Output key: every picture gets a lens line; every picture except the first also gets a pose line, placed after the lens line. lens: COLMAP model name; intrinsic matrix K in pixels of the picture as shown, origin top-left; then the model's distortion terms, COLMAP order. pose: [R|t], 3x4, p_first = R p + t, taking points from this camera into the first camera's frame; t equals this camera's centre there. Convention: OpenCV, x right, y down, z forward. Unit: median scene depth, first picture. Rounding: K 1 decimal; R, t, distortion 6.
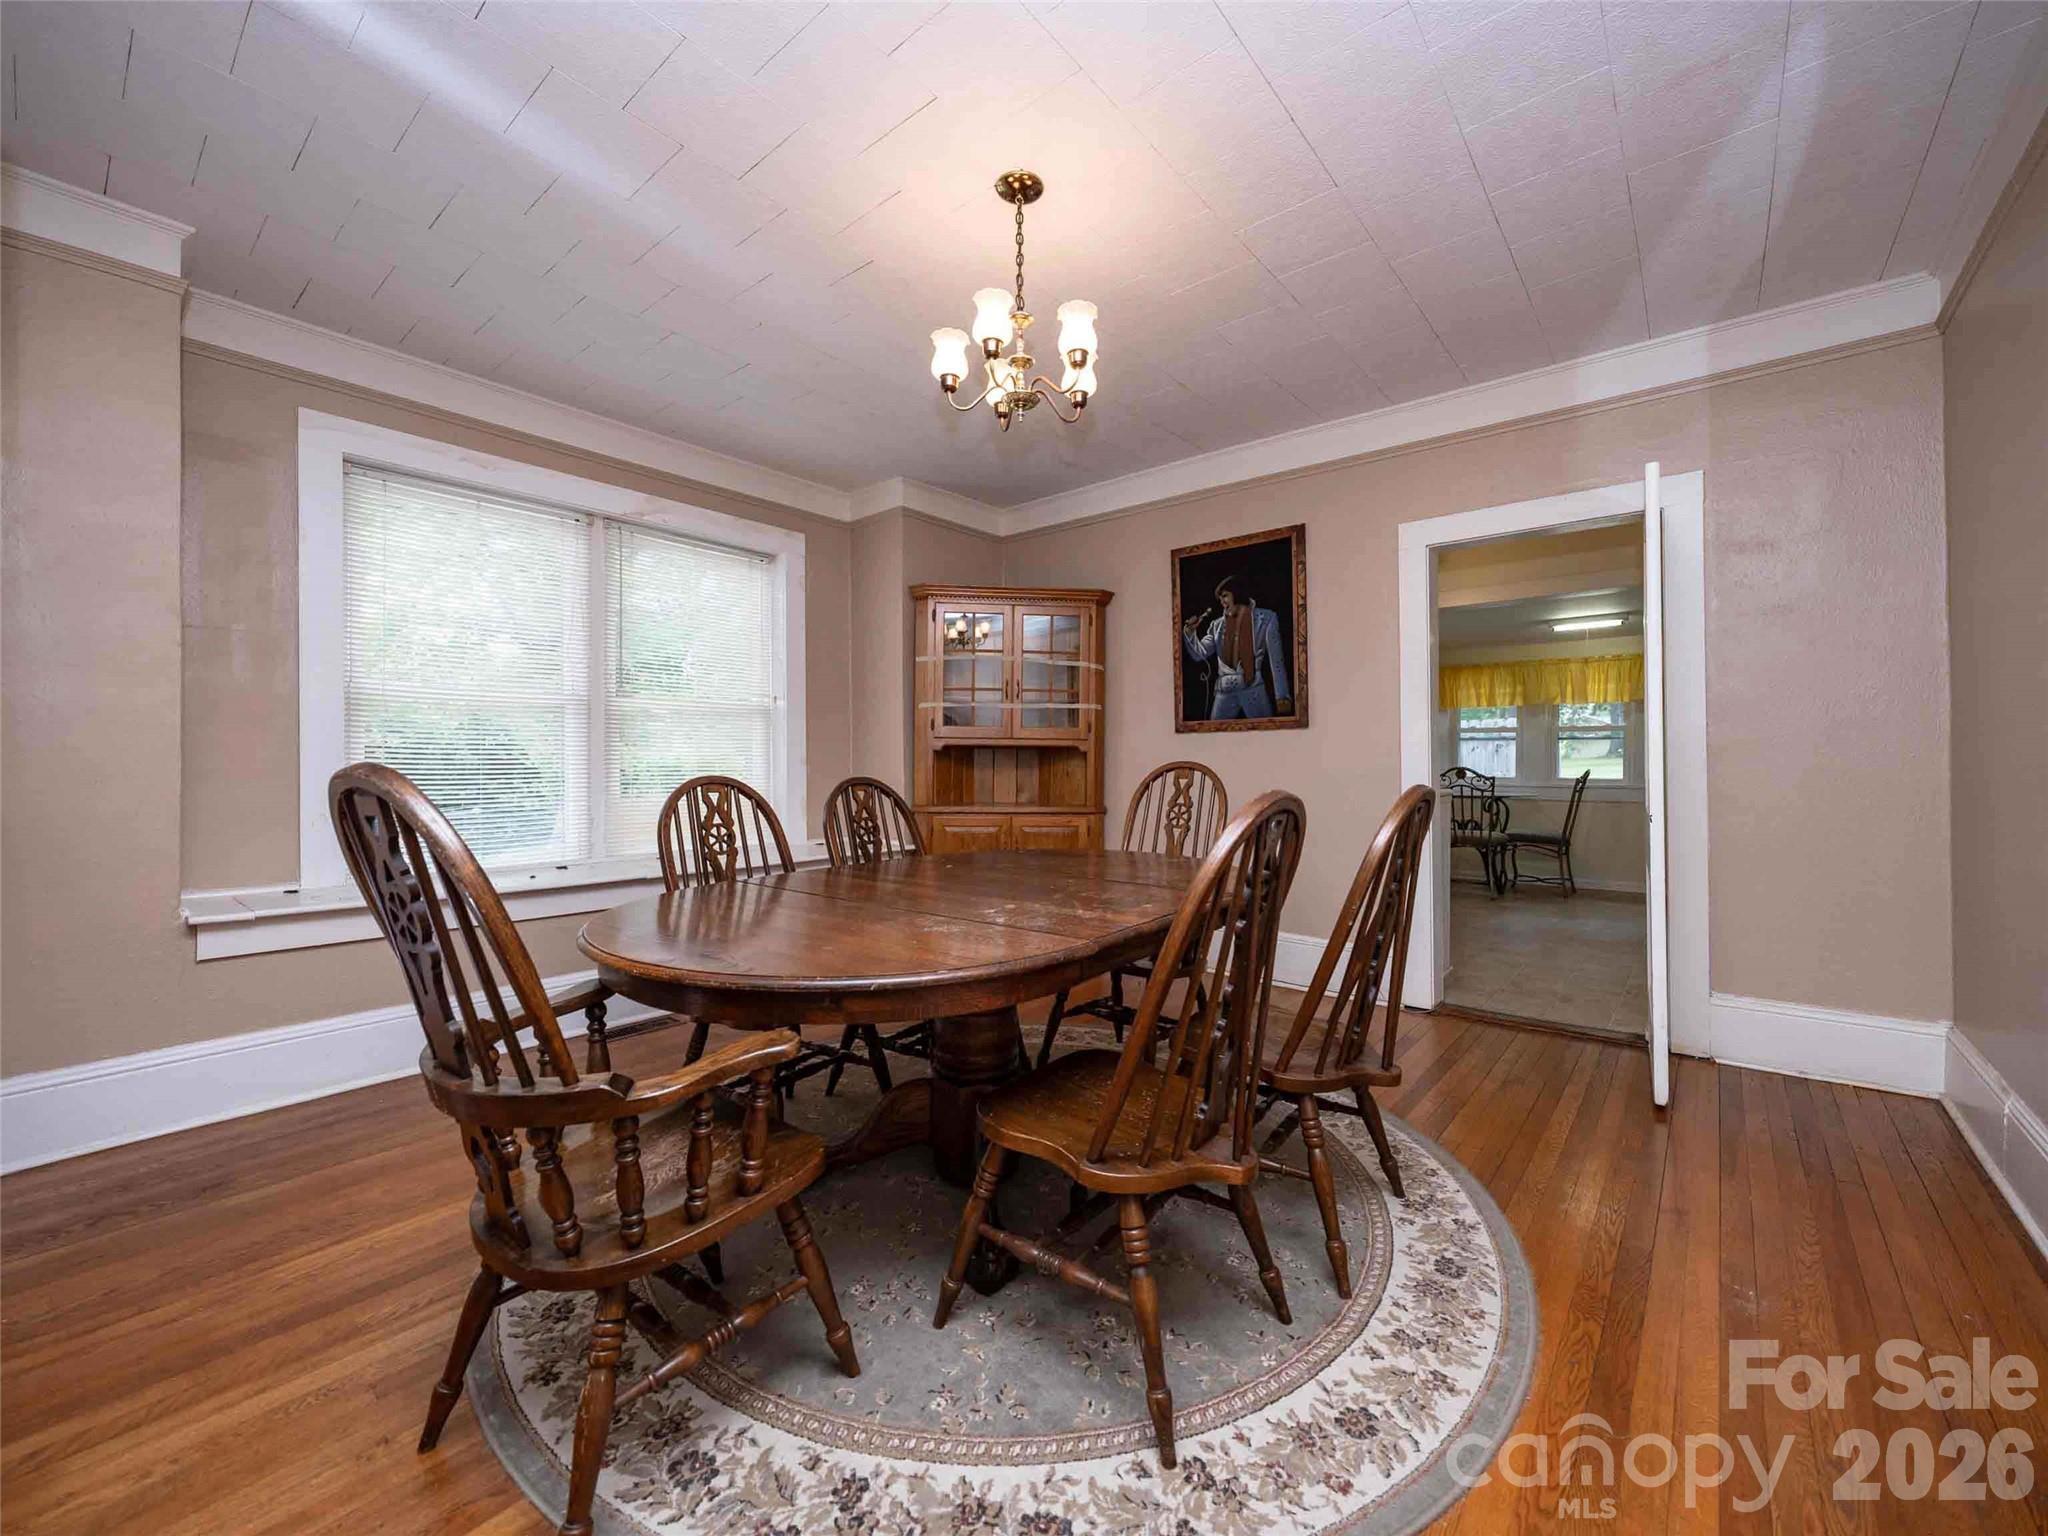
lens RADIAL K [[825.3, 0, 1025.7], [0, 825.3, 755.1], [0, 0, 1]] dist [-0.000470, -0.000209]
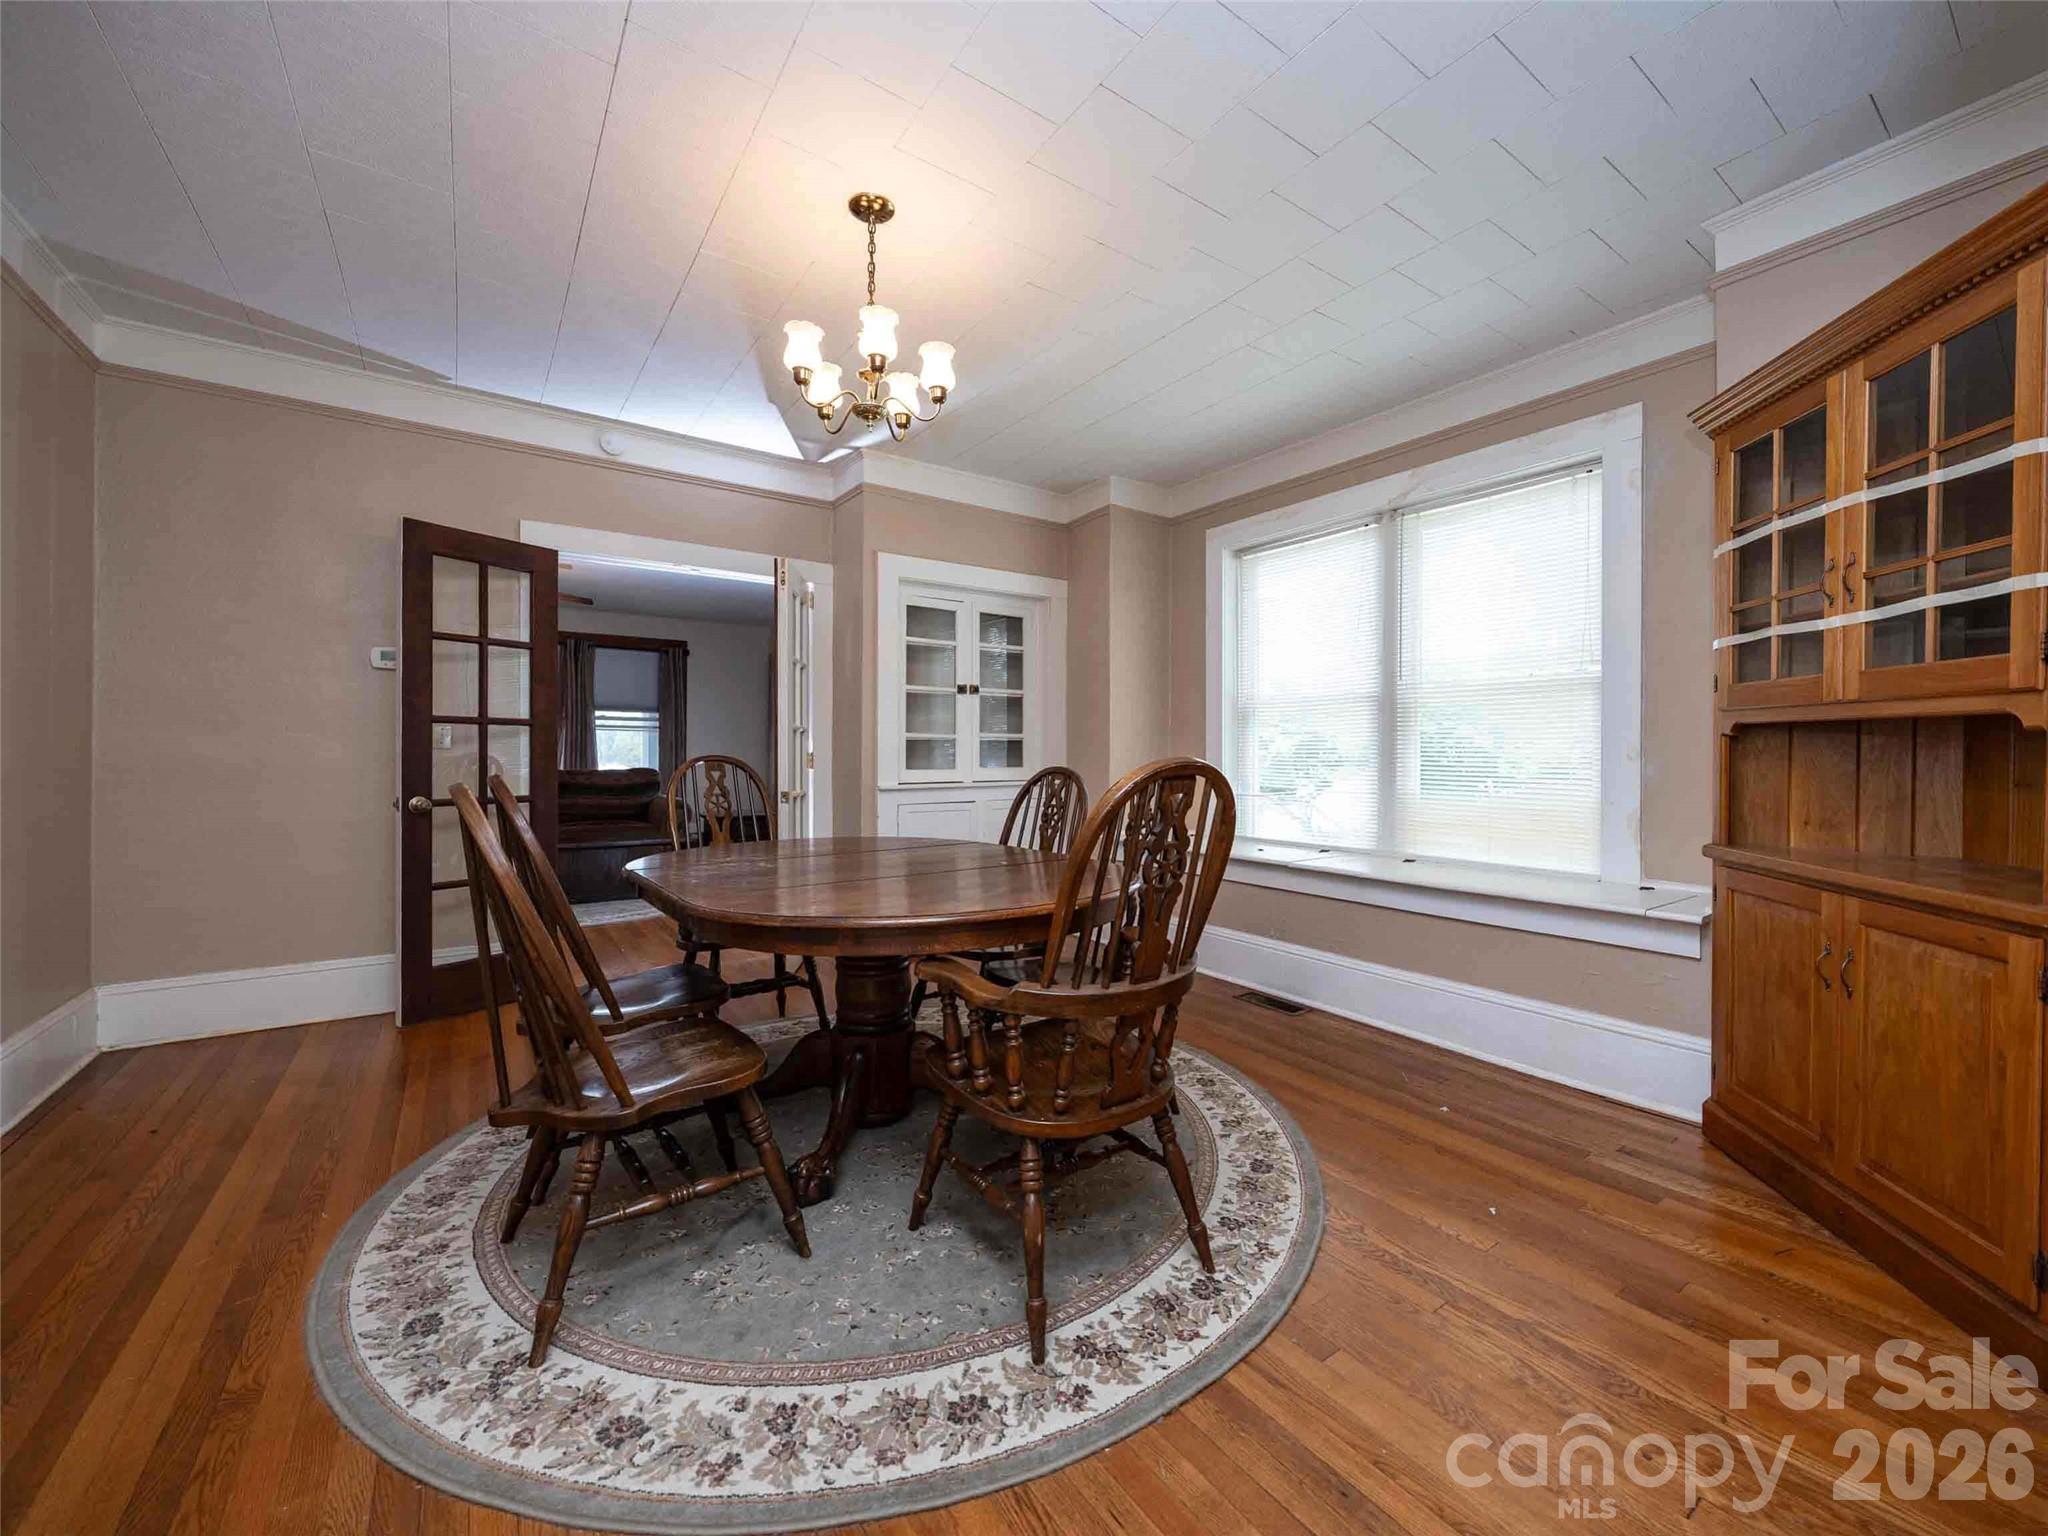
lens RADIAL K [[825.3, 0, 1070.8], [0, 825.3, 760.8], [0, 0, 1]] dist [-0.000470, -0.000209]
pose [[-0.238761, 0.007871, -0.971046, 1.151193], [0.002186, 0.999969, 0.007568, 0.011870], [0.971076, -0.000316, -0.238771, 1.806252]]
